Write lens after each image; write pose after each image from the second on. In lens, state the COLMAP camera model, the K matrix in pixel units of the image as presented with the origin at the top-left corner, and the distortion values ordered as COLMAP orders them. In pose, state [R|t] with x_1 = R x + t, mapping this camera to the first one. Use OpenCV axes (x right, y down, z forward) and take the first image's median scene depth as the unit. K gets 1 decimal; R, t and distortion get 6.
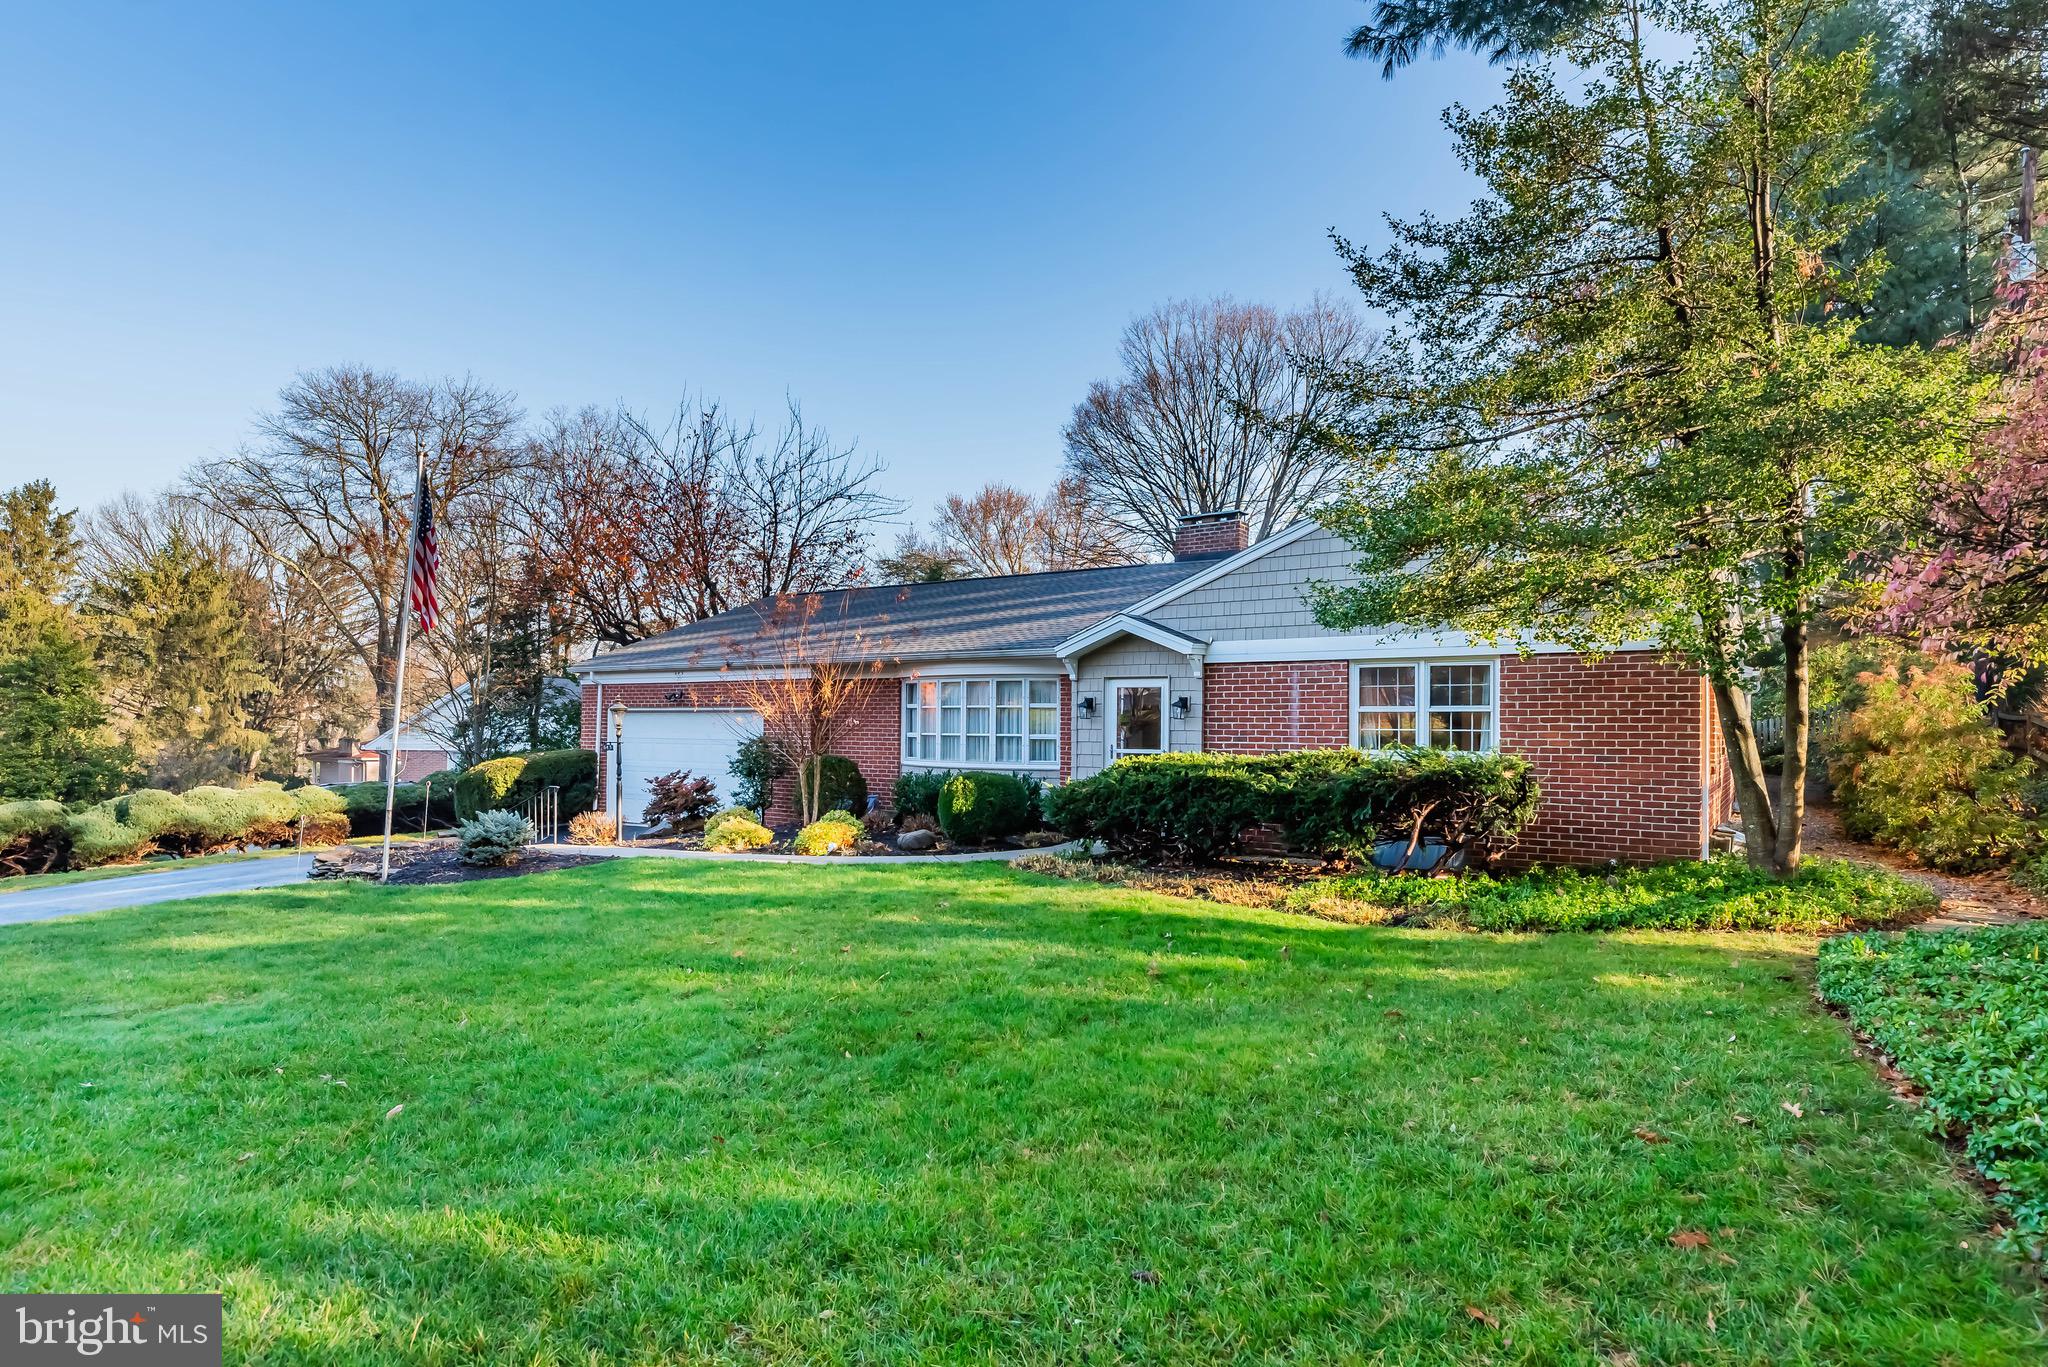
lens RADIAL K [[1036.7, 0, 968.4], [0, 1036.7, 736.2], [0, 0, 1]] dist [-0.001763, 0.000294]
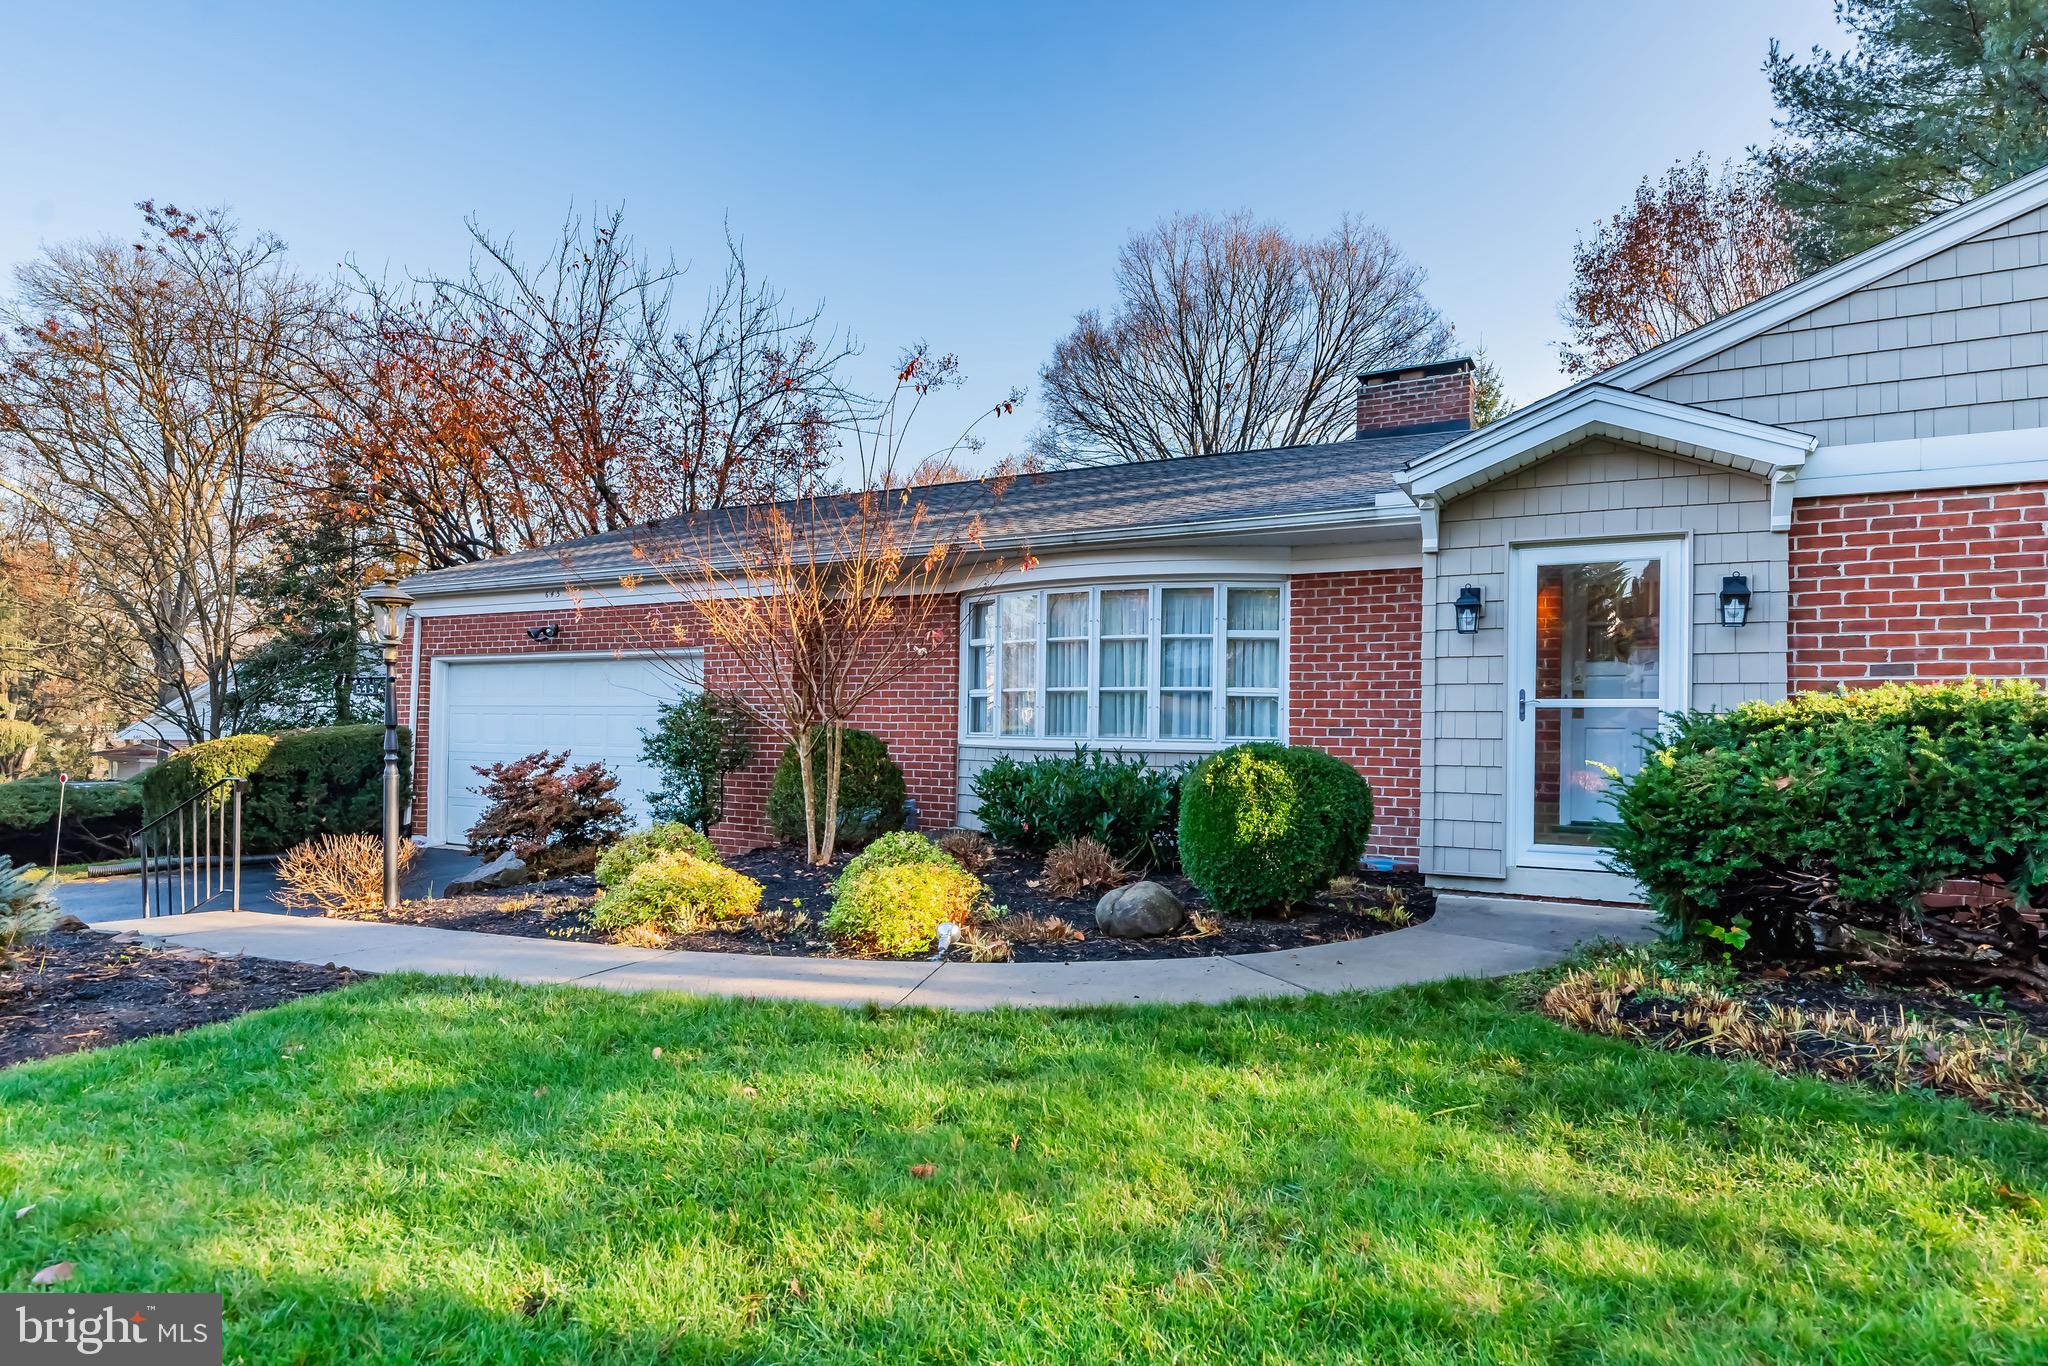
lens RADIAL K [[1067.7, 0, 1035.2], [0, 1067.7, 735.9], [0, 0, 1]] dist [0.000297, 0.001543]
pose [[0.990045, 0.008146, 0.140517, -0.110555], [-0.007715, 0.999964, -0.003612, 0.024861], [-0.140541, 0.002492, 0.990072, 0.432819]]
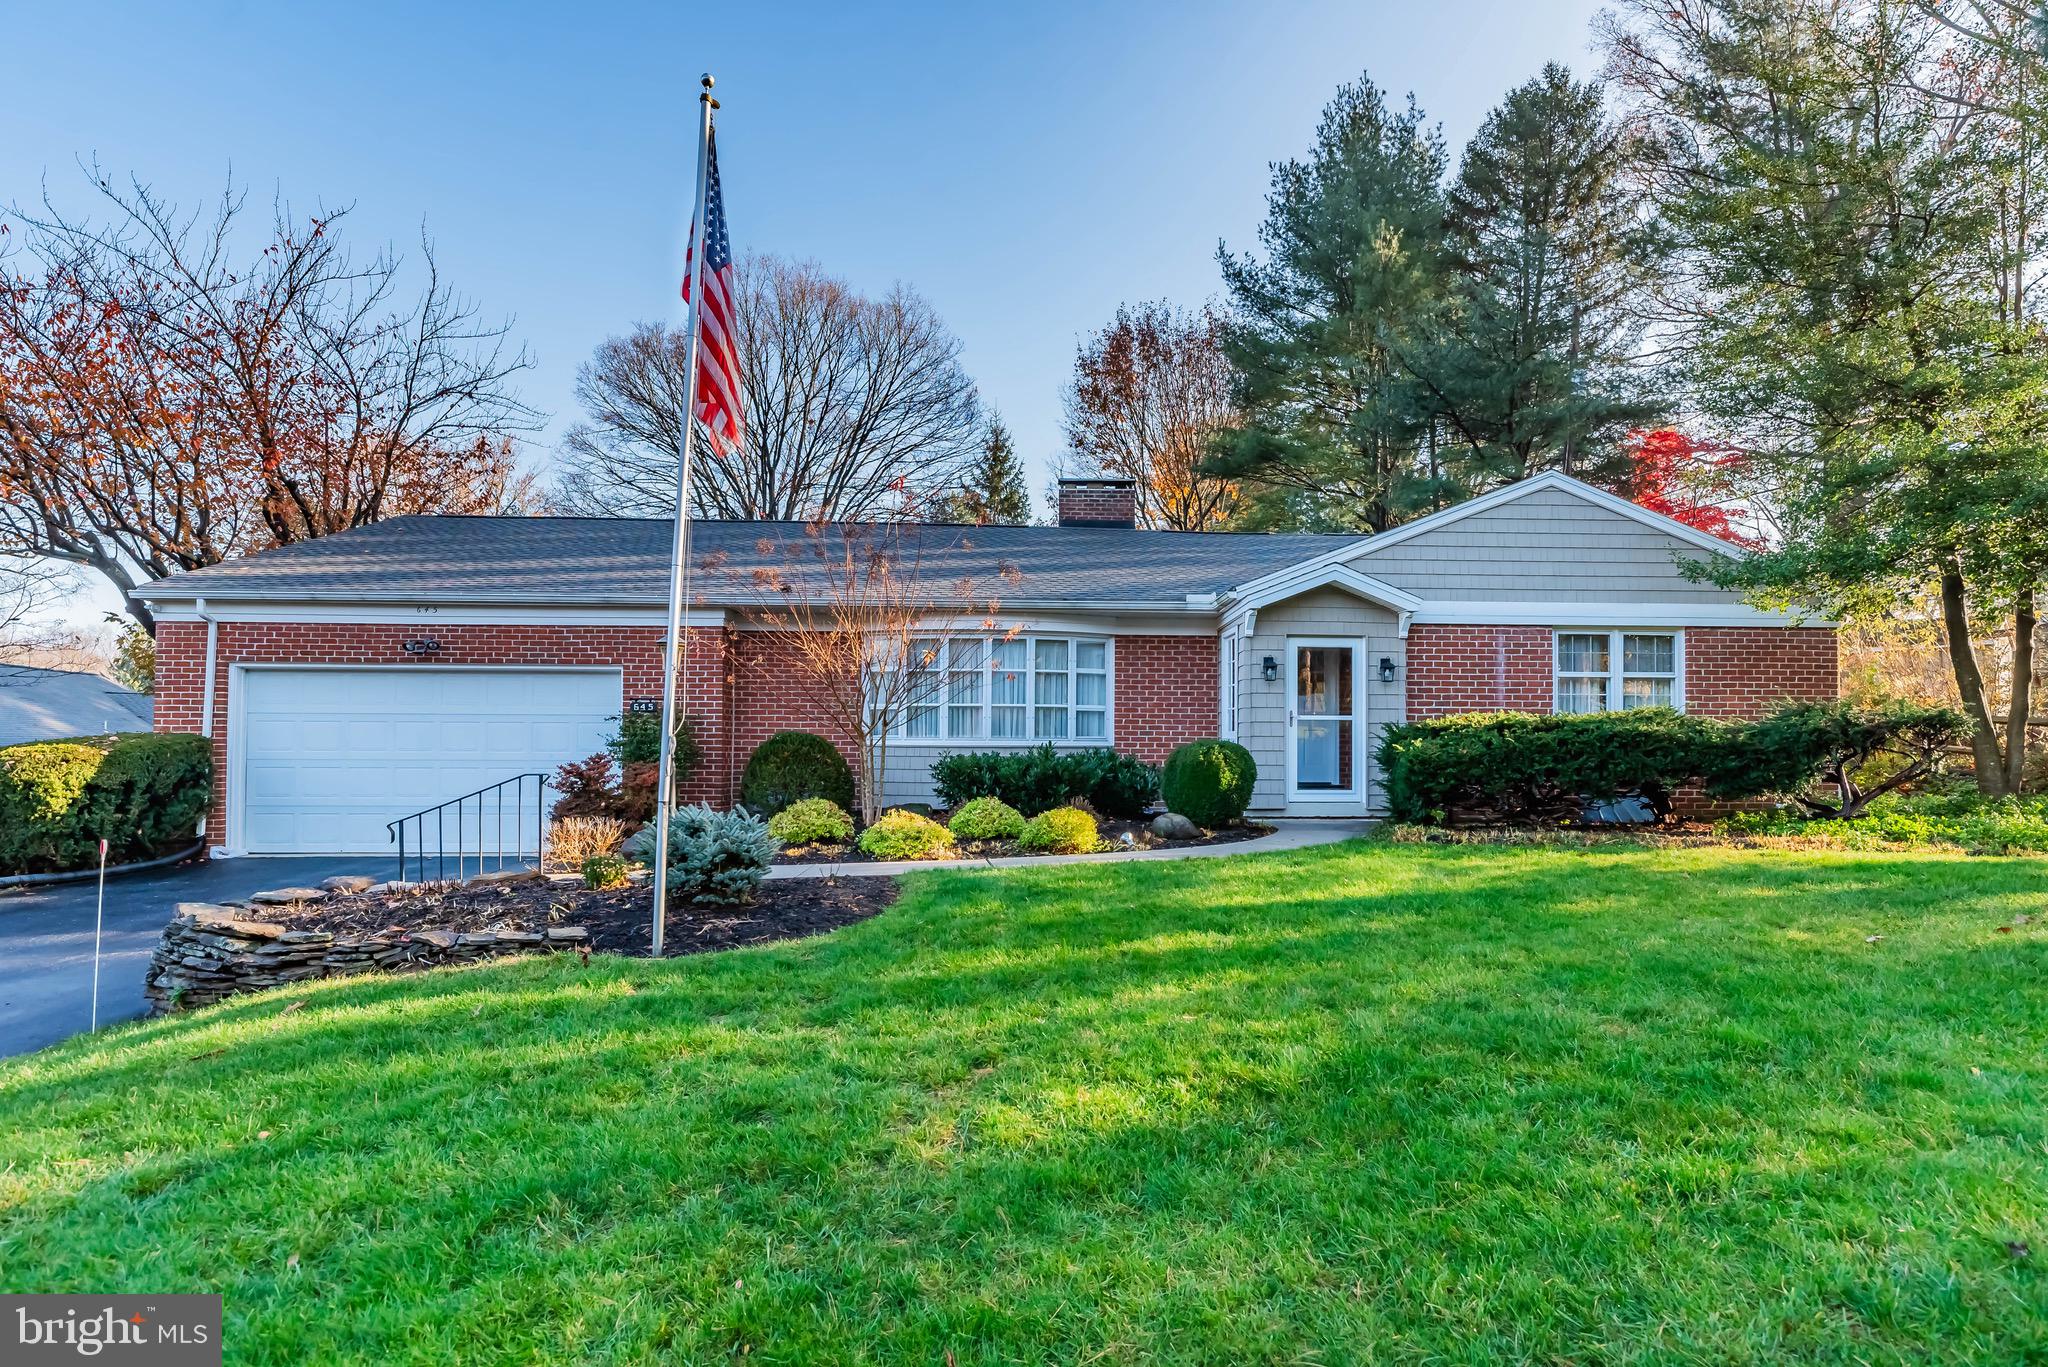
lens RADIAL K [[1067.7, 0, 1035.2], [0, 1067.7, 736.4], [0, 0, 1]] dist [0.000297, 0.001543]
pose [[0.800179, 0.001359, 0.599760, -0.453752], [0.003664, 0.999968, -0.007154, 0.027826], [-0.599751, 0.007922, 0.800148, 0.308430]]
